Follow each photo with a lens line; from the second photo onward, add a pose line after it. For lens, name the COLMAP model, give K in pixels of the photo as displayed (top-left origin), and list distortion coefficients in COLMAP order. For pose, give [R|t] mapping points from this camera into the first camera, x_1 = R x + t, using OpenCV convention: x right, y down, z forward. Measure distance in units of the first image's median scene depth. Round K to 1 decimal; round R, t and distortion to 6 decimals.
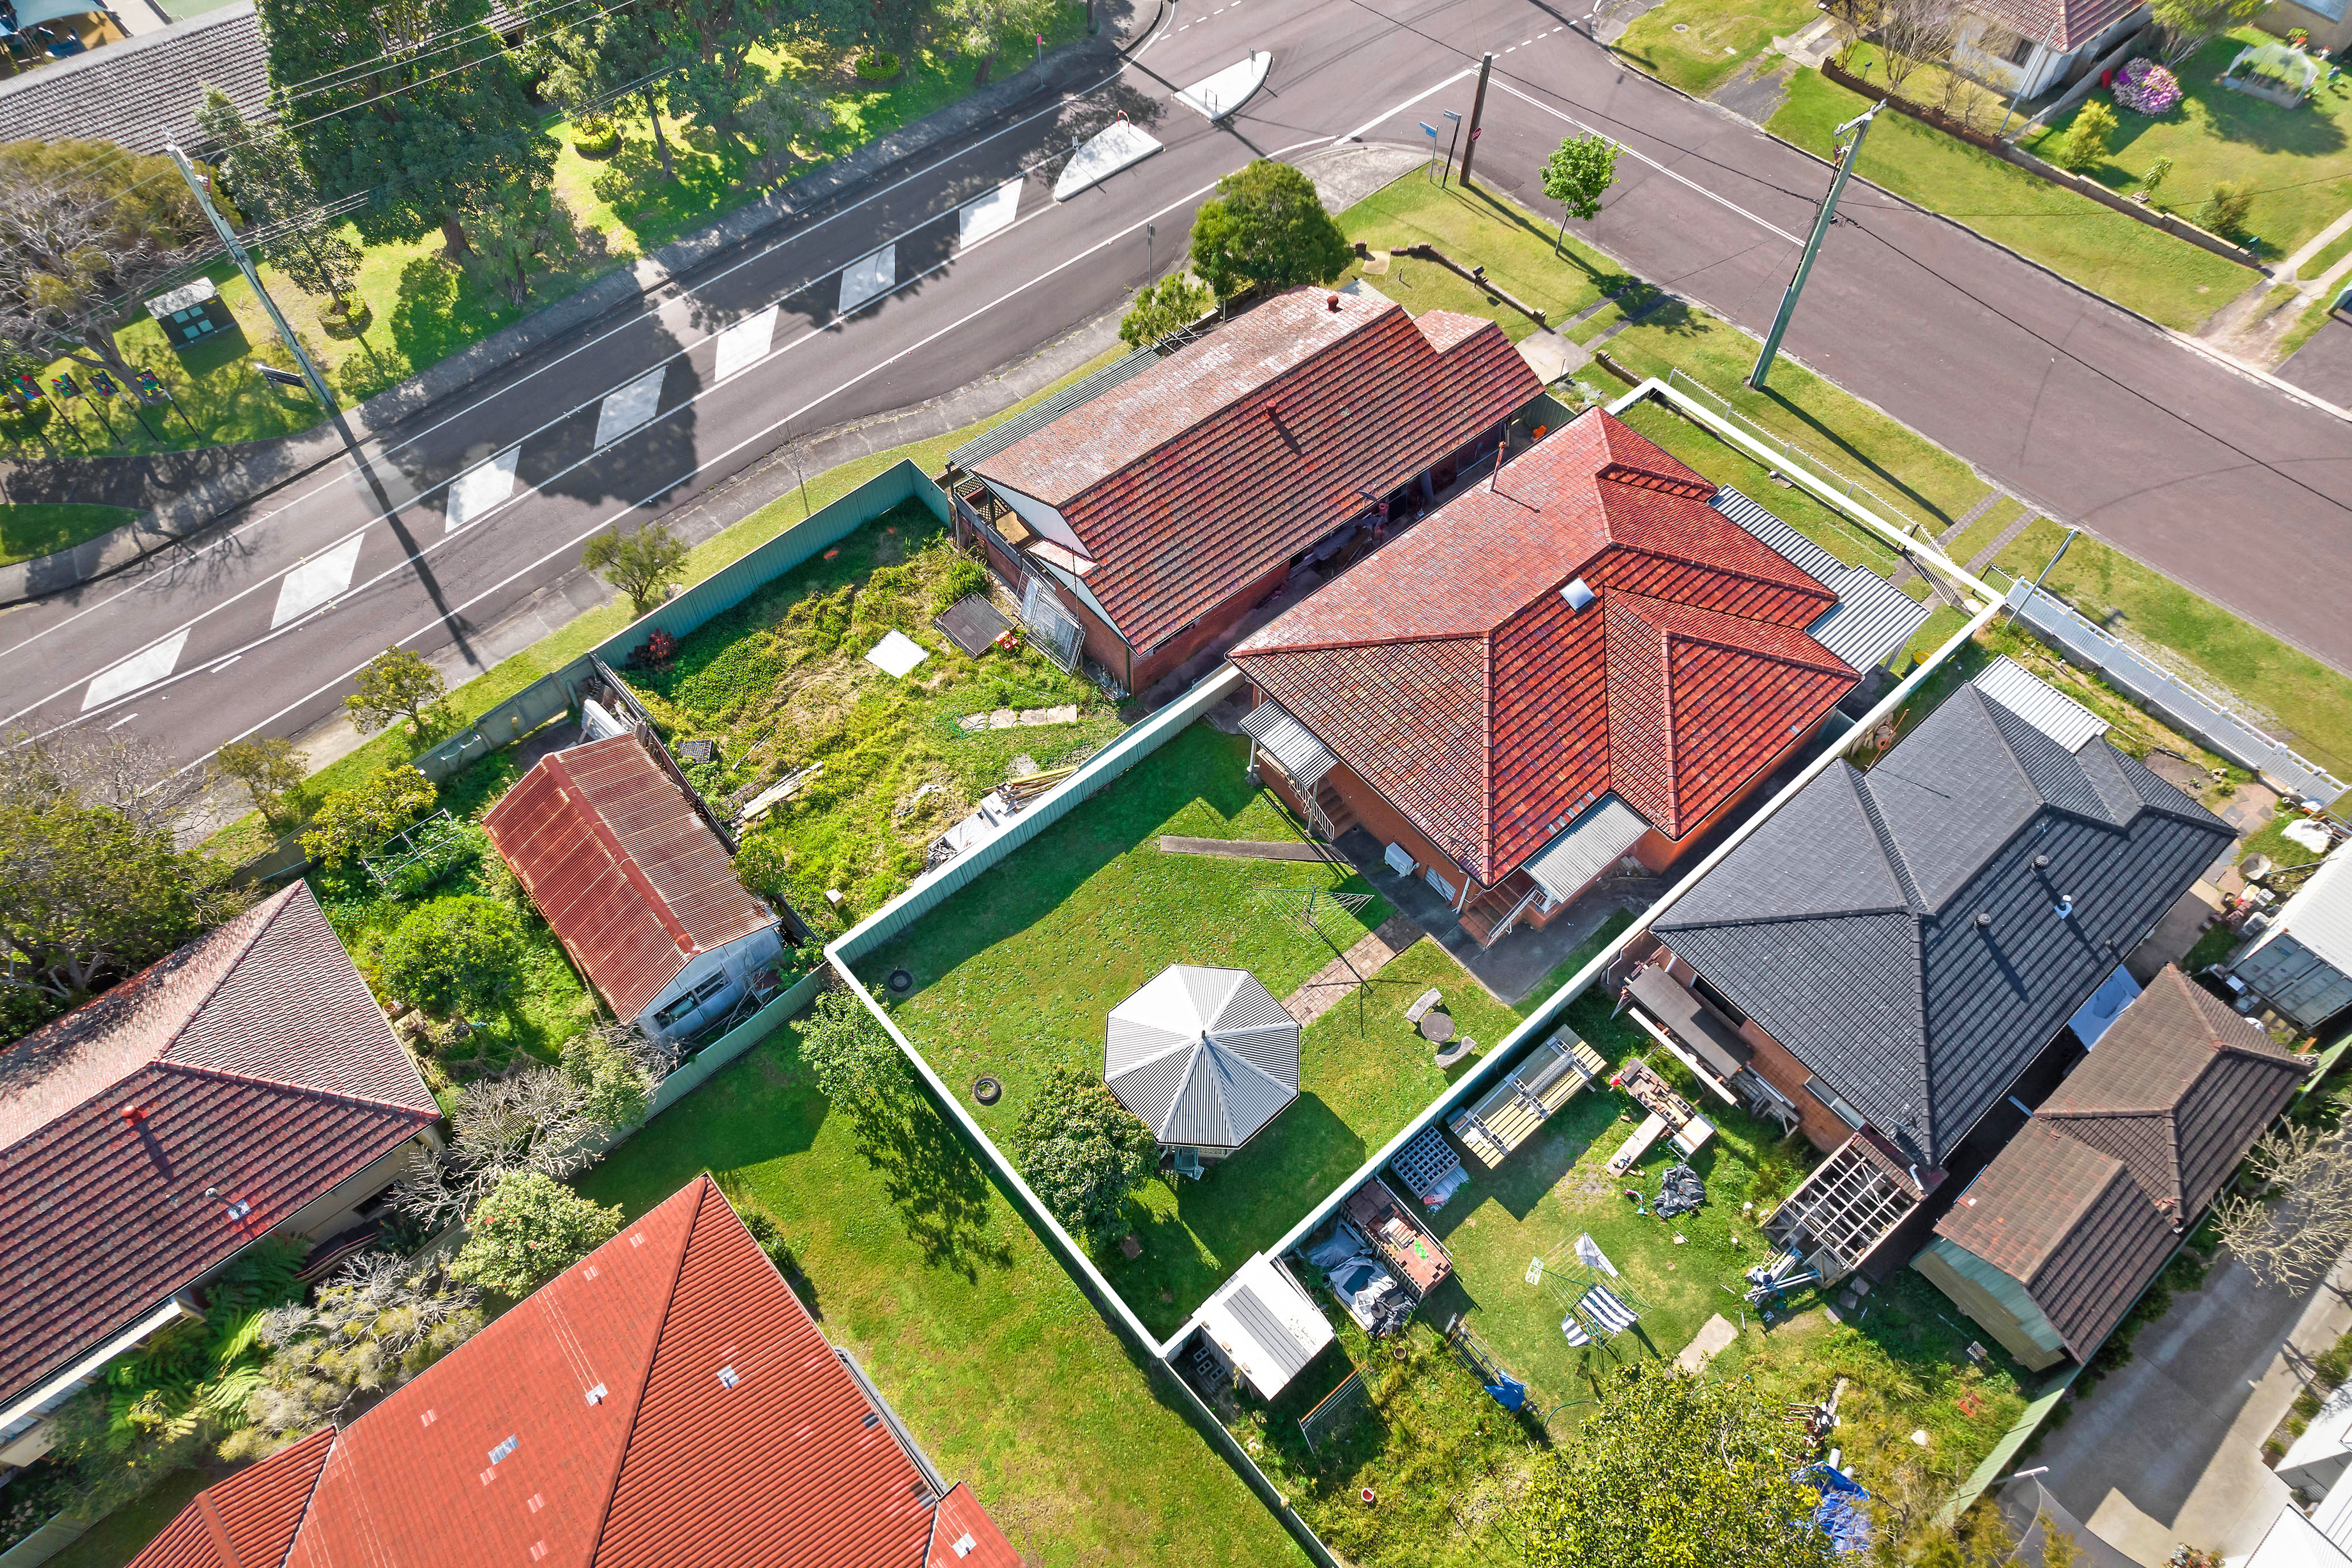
lens RADIAL K [[1486.3, 0, 1158.5], [0, 1486.3, 812.6], [0, 0, 1]] dist [-0.063049, 0.051877]
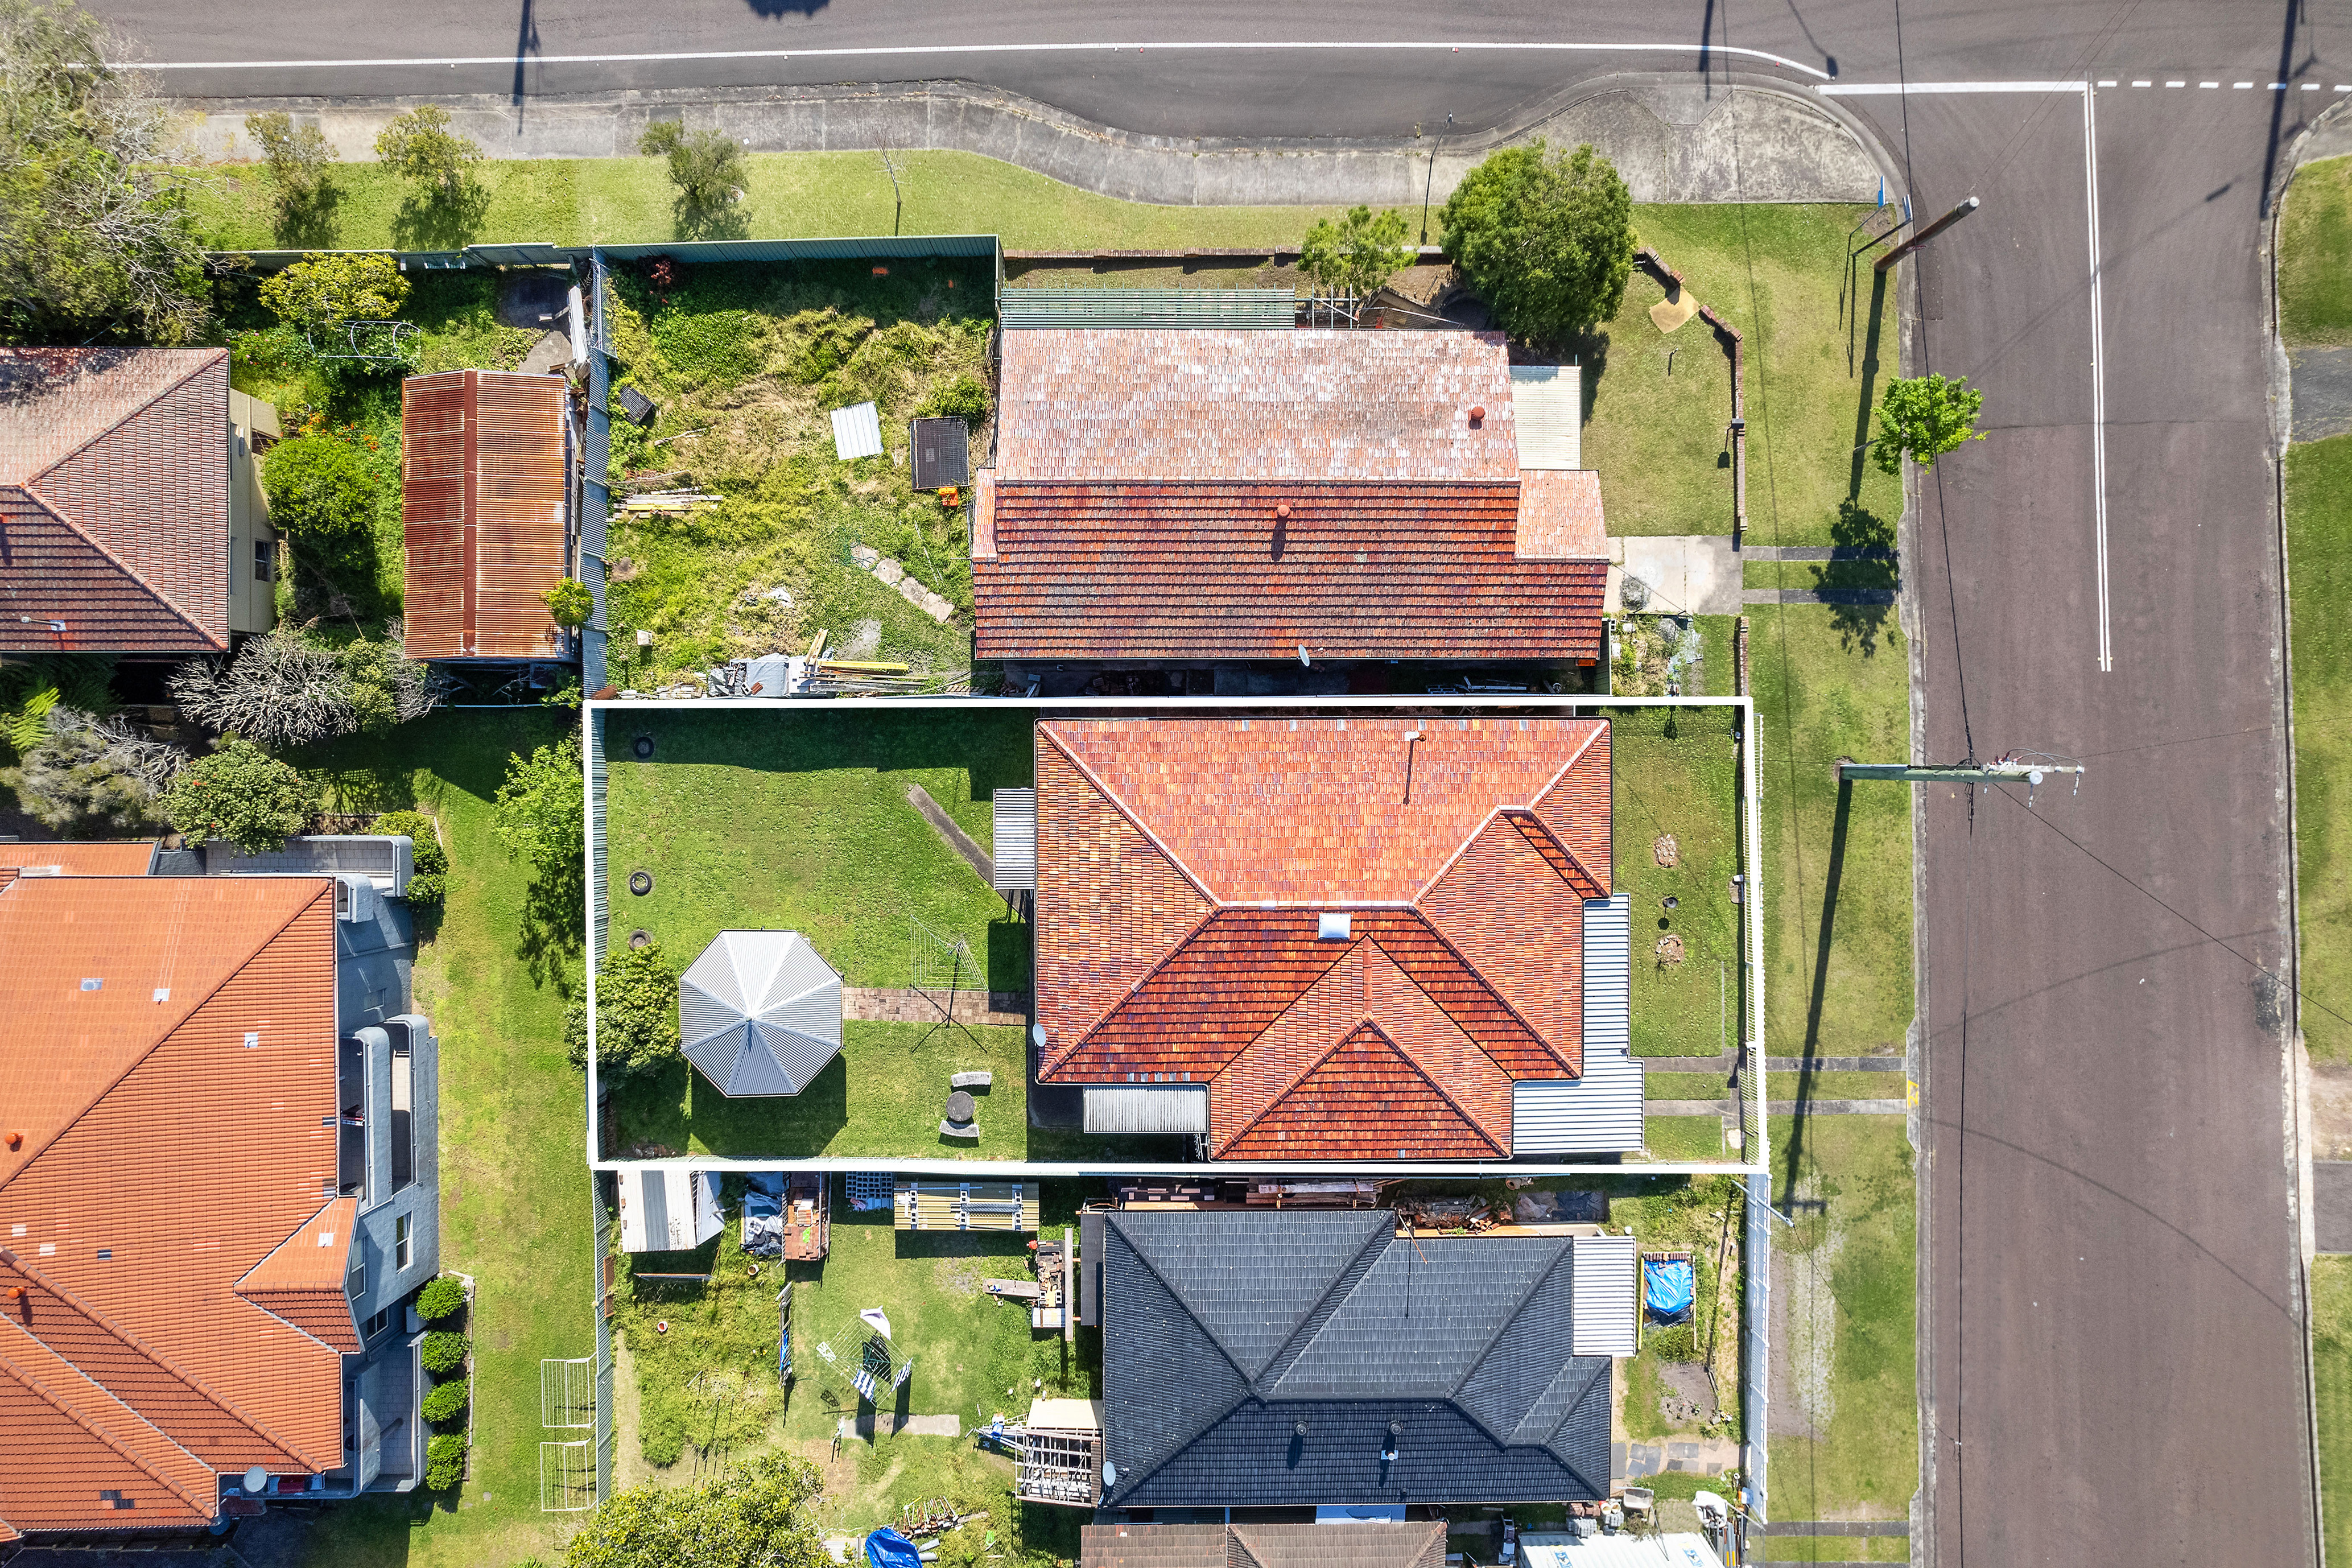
lens RADIAL K [[1510.1, 0, 1178.5], [0, 1510.1, 771.7], [0, 0, 1]] dist [-0.049665, 0.037624]
pose [[0.765320, 0.643563, 0.010550, 0.115828], [-0.543888, 0.637849, 0.545283, -0.616021], [0.344195, -0.423054, 0.838185, 0.162002]]
